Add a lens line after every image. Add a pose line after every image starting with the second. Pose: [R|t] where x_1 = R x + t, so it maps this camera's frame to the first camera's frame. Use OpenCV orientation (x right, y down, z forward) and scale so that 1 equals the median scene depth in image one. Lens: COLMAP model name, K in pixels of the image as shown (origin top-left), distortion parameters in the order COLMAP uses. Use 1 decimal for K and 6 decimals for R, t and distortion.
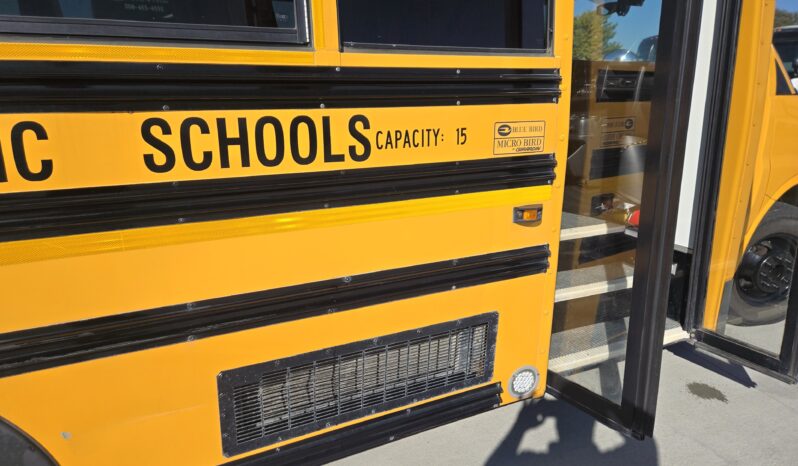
lens RADIAL K [[525.7, 0, 399.0], [0, 525.7, 233.0], [0, 0, 1]] dist [0.072566, -0.058035]
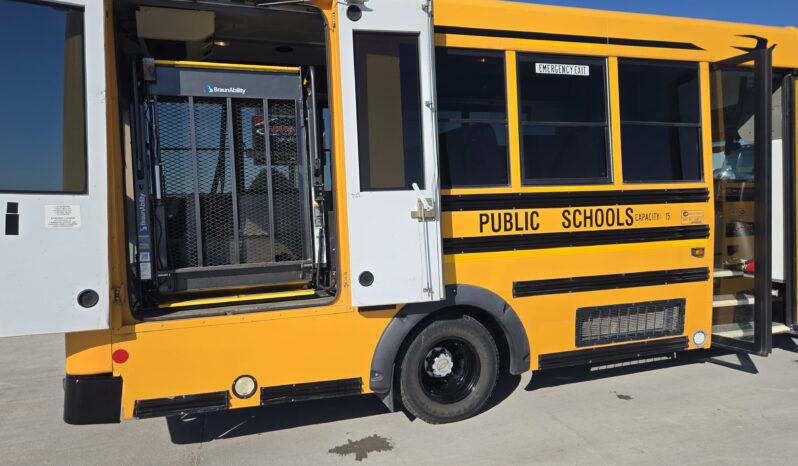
lens RADIAL K [[525.7, 0, 399.0], [0, 525.7, 233.0], [0, 0, 1]] dist [0.072566, -0.058035]
pose [[0.990432, -0.010331, -0.137615, -0.803323], [-0.016667, 0.980940, -0.193595, 0.401832], [0.136992, 0.194036, 0.971382, -1.583922]]
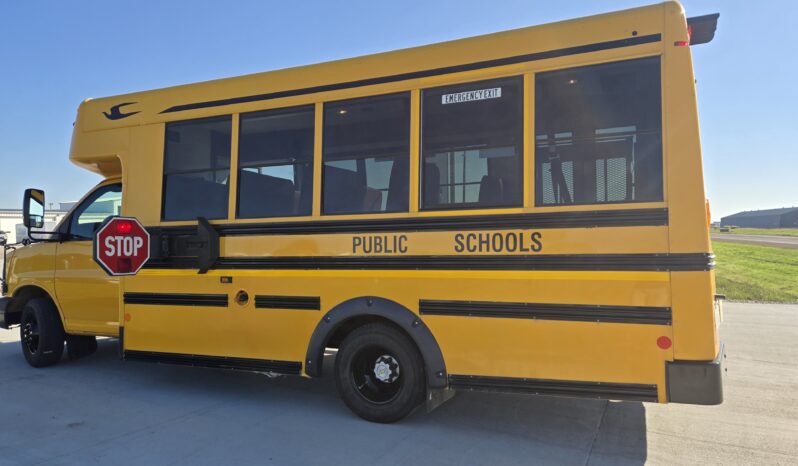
lens RADIAL K [[452.5, 0, 399.0], [0, 452.5, 233.0], [0, 0, 1]] dist [0.000910, 0.000030]
pose [[0.702167, -0.000221, -0.712012, 0.909086], [-0.155865, 0.975698, -0.154013, 0.182014], [0.694742, 0.219121, 0.685069, -0.791306]]
